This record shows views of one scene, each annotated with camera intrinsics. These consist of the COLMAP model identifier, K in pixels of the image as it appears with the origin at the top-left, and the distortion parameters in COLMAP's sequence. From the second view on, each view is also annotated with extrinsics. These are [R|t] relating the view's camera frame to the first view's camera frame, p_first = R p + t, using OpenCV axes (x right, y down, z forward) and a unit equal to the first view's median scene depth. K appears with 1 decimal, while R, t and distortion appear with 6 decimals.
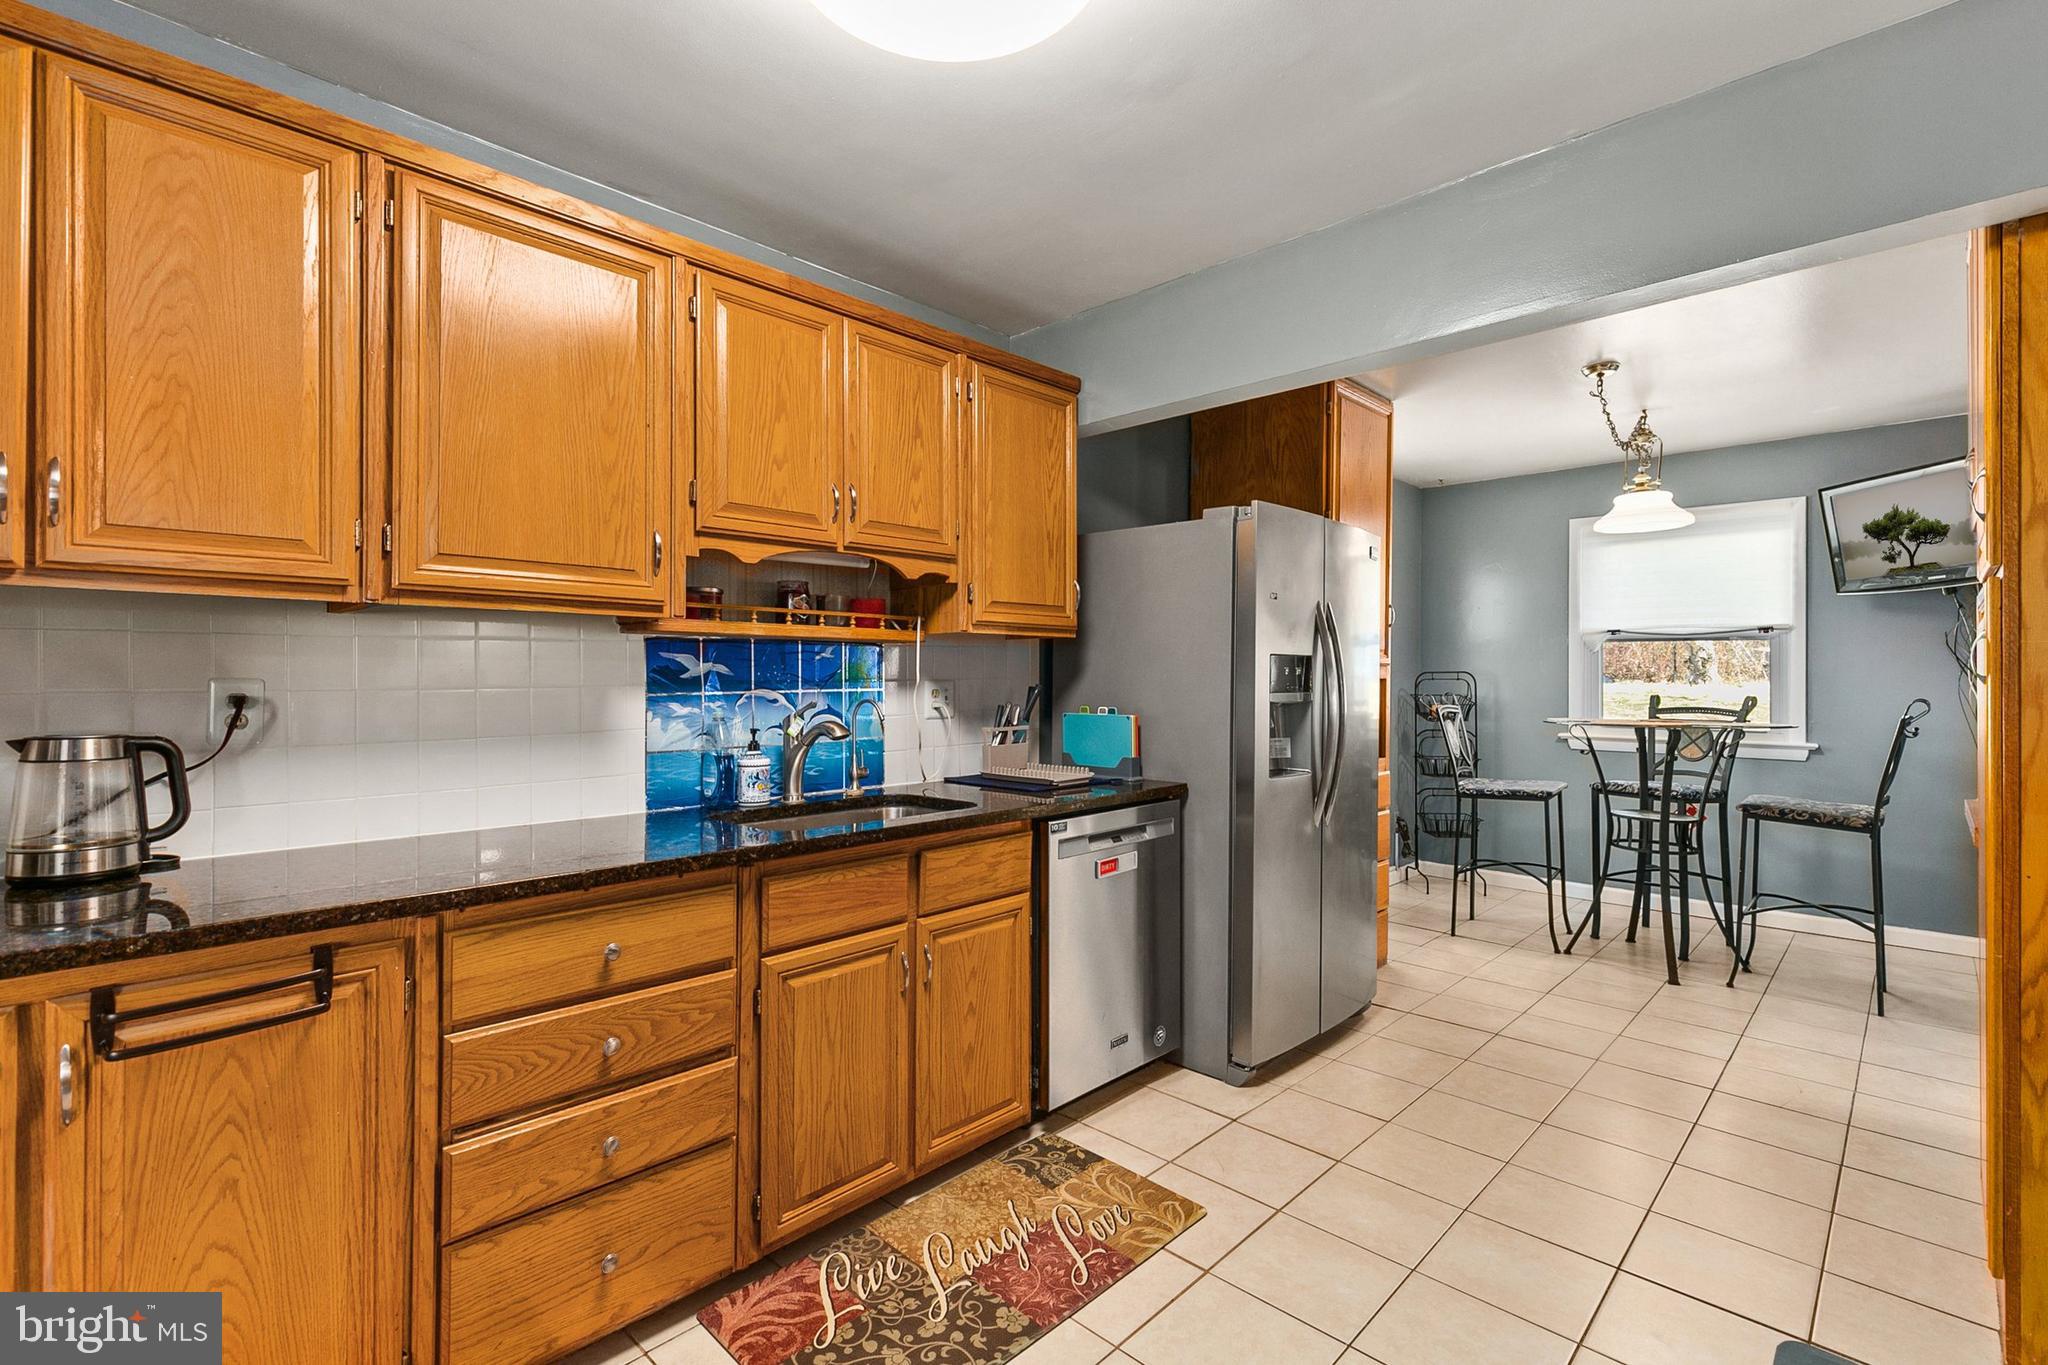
lens RADIAL K [[931.9, 0, 1013.7], [0, 931.9, 676.2], [0, 0, 1]] dist [0.009909, -0.003080]
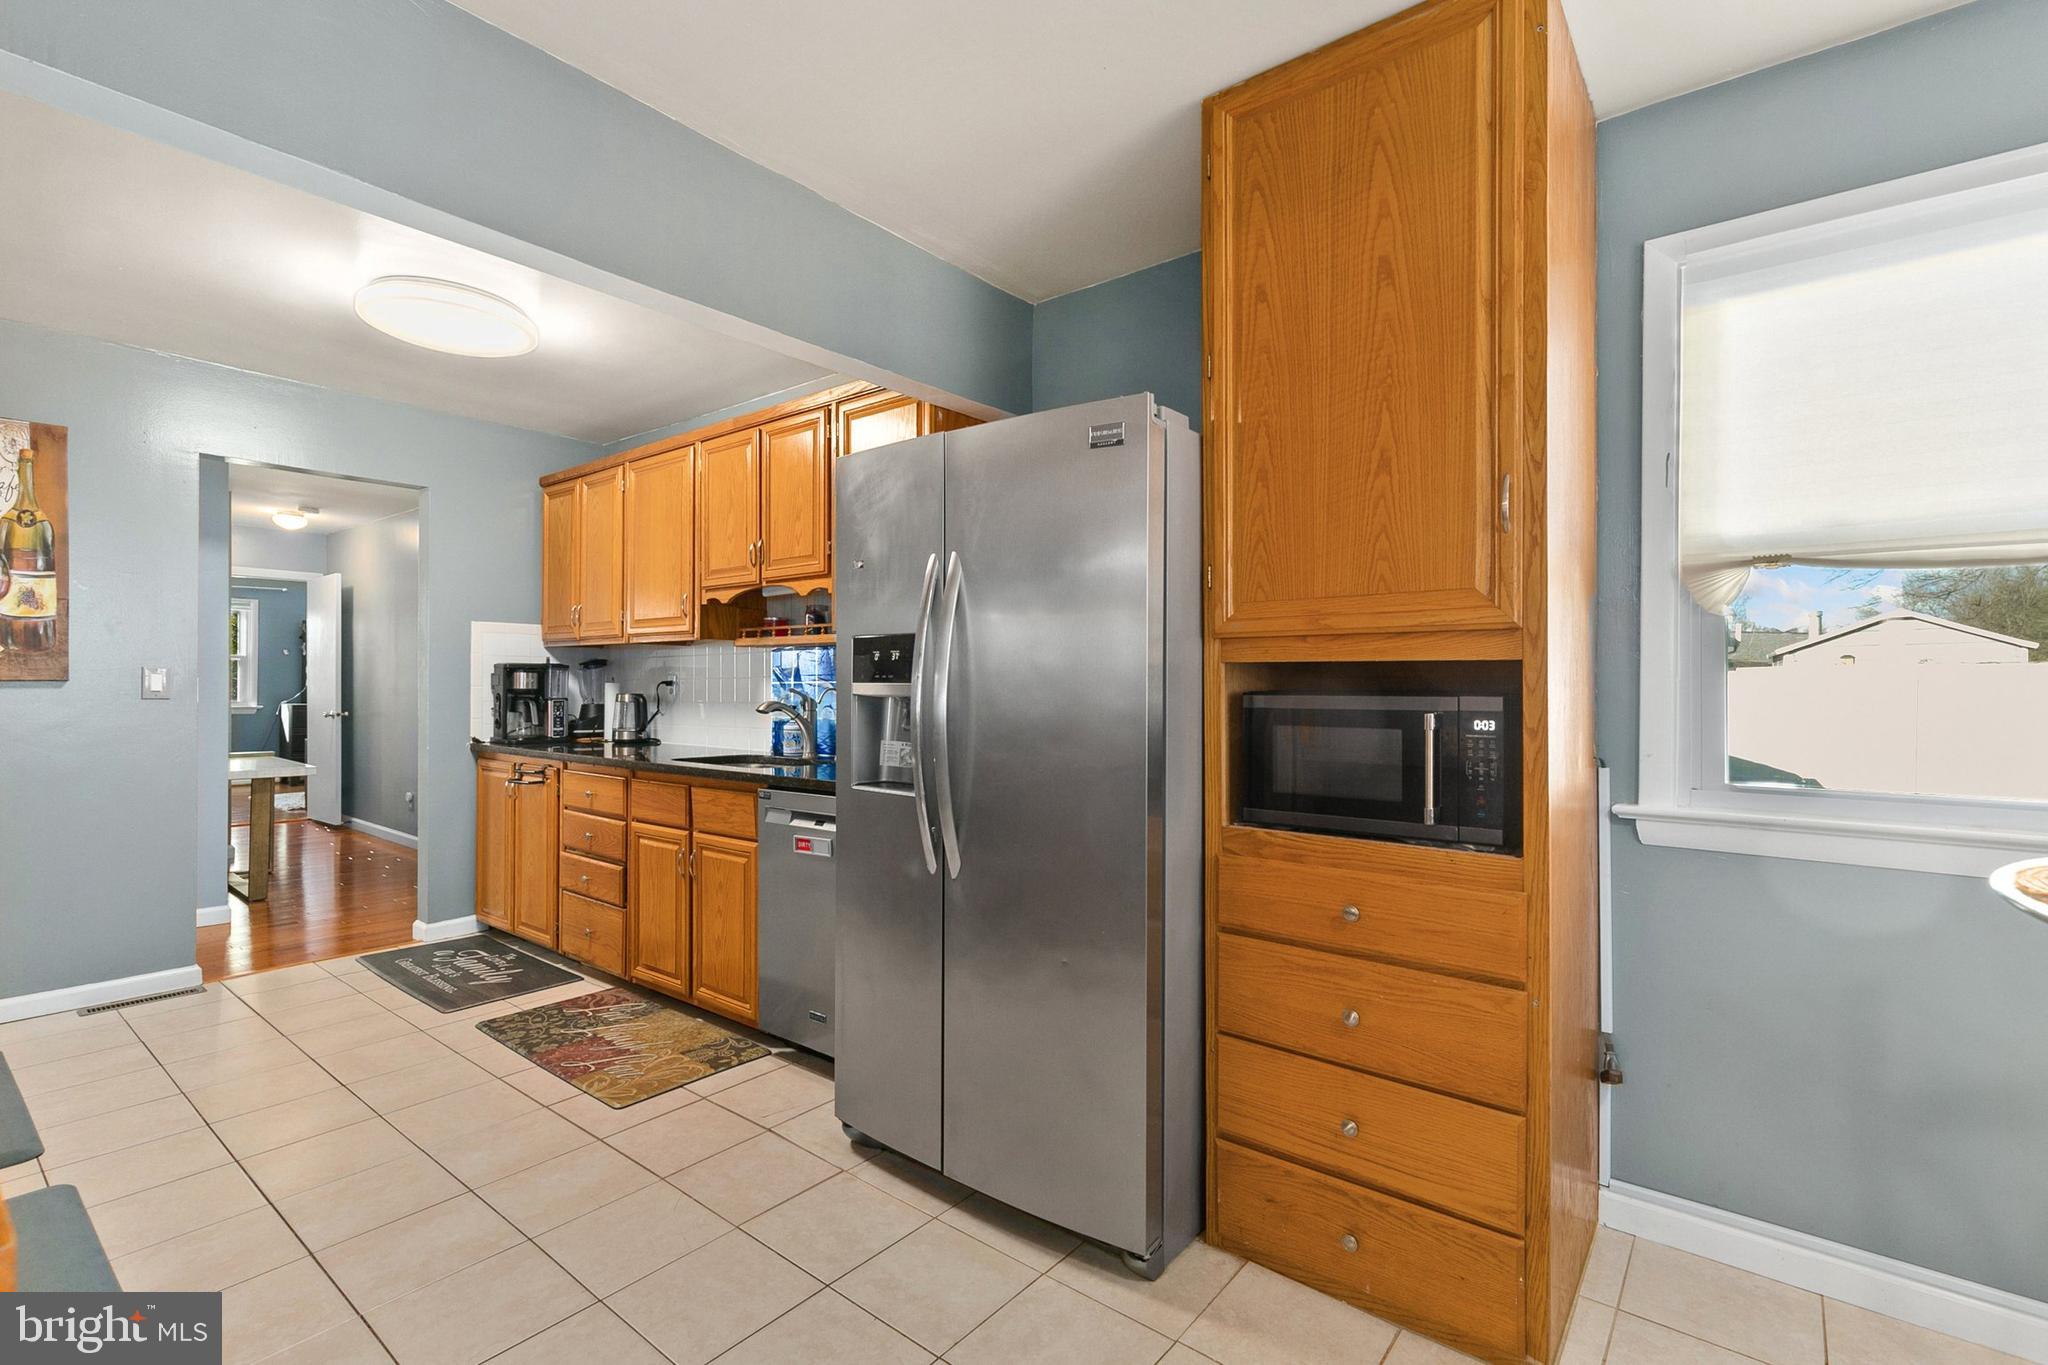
lens RADIAL K [[931.9, 0, 1022.1], [0, 931.9, 682.9], [0, 0, 1]] dist [0.009909, -0.003080]
pose [[0.092548, -0.002452, -0.995705, 1.225264], [-0.001600, 0.999995, -0.002611, 0.021722], [0.995707, 0.001835, 0.092544, 1.182533]]
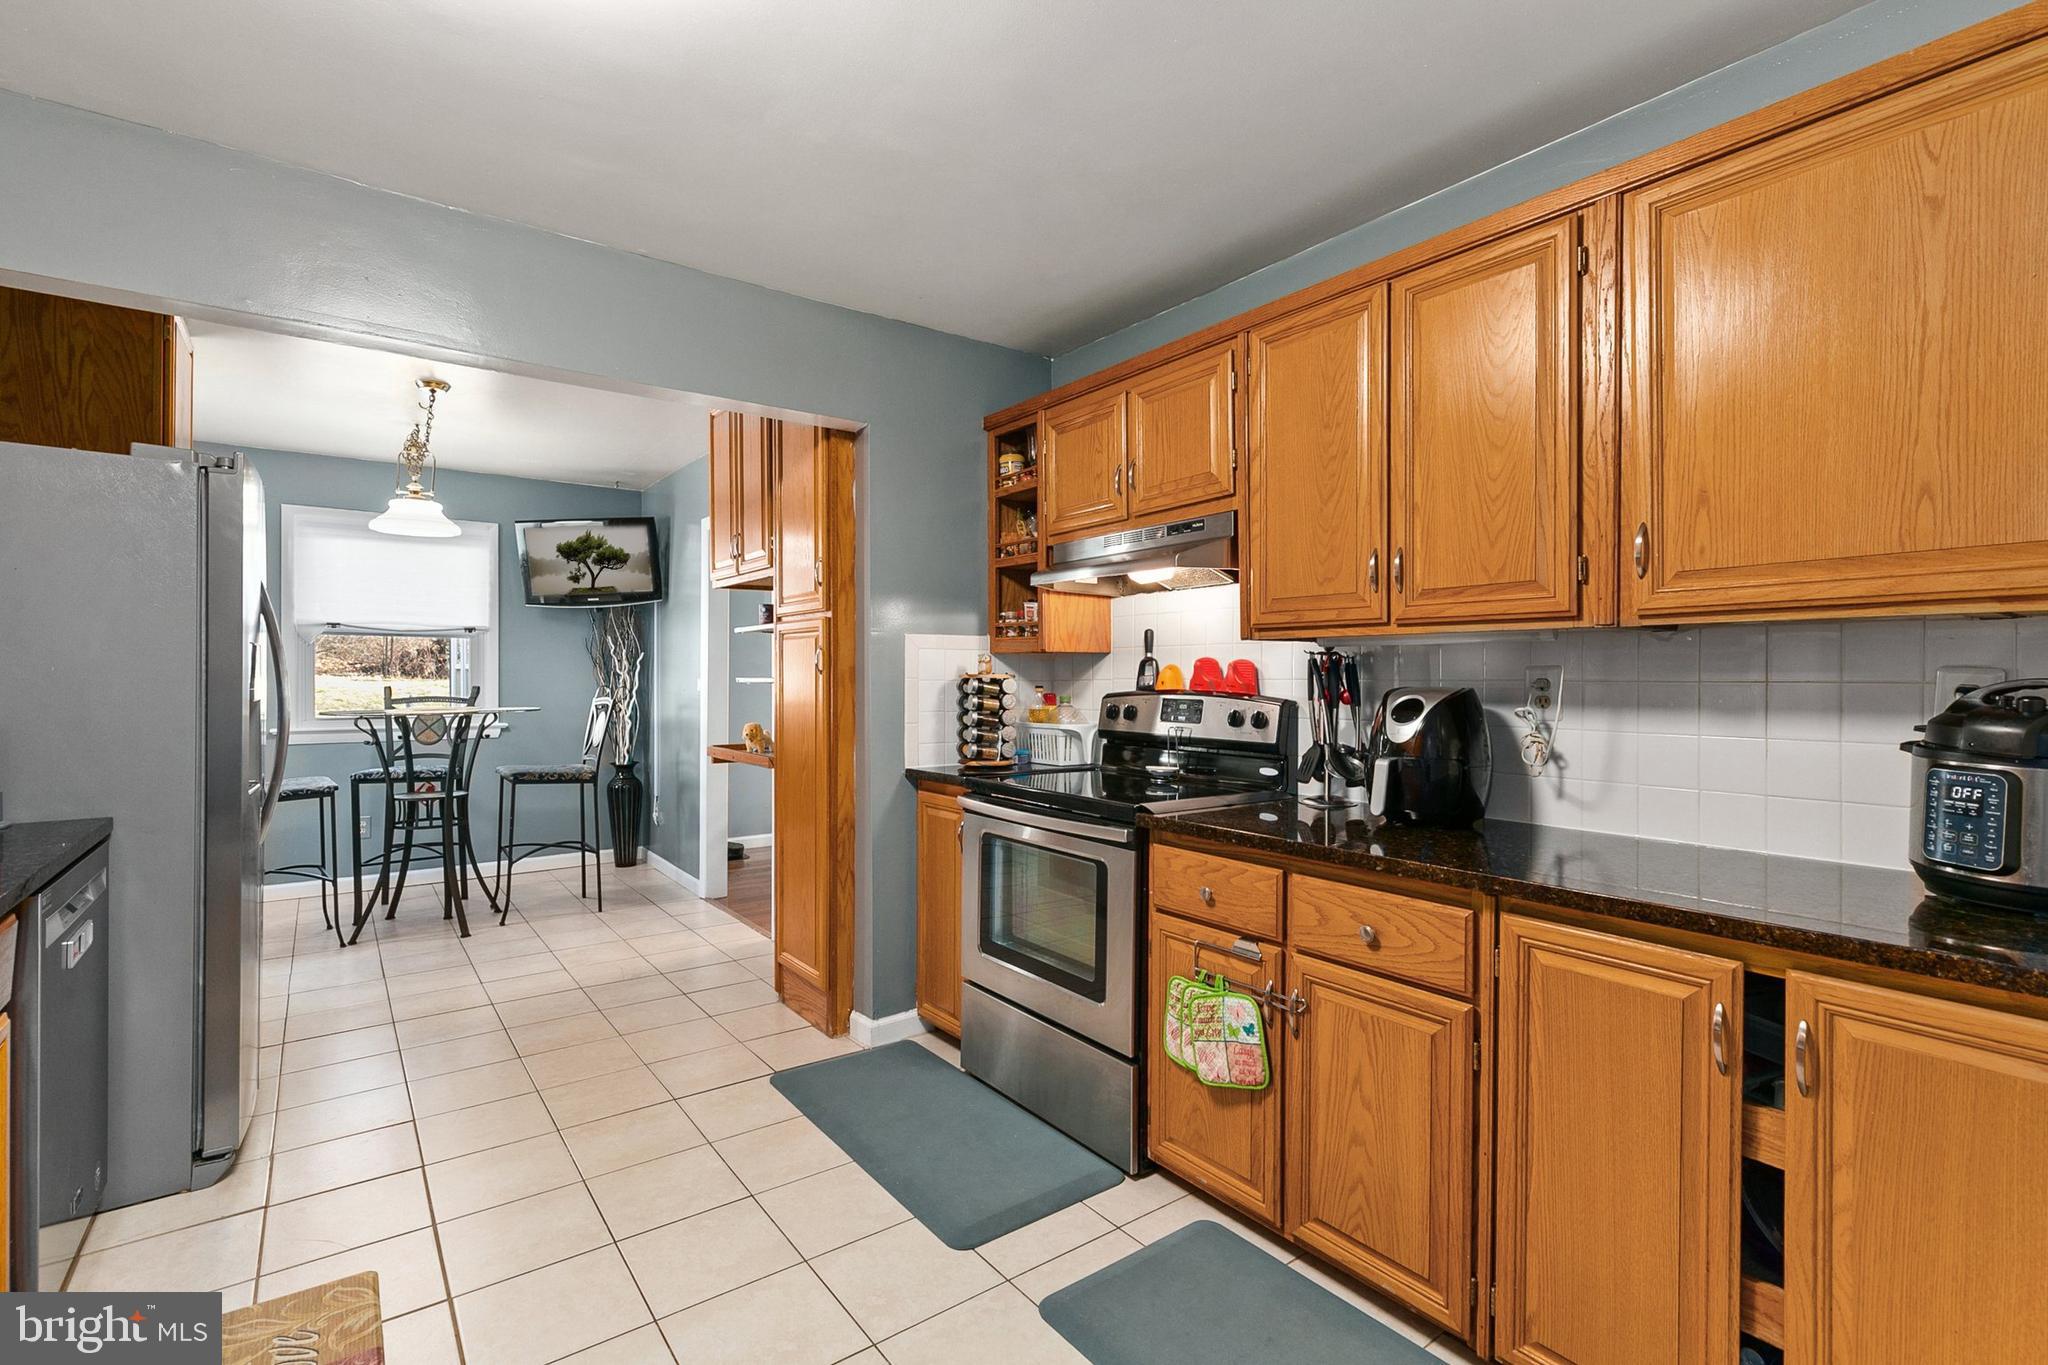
lens RADIAL K [[931.9, 0, 1031.6], [0, 931.9, 682.3], [0, 0, 1]] dist [0.009909, -0.003080]
pose [[0.149091, -0.013005, 0.988738, -0.481106], [-0.002121, 0.999907, 0.013471, -0.001412], [-0.988821, -0.004105, 0.149049, 0.211162]]
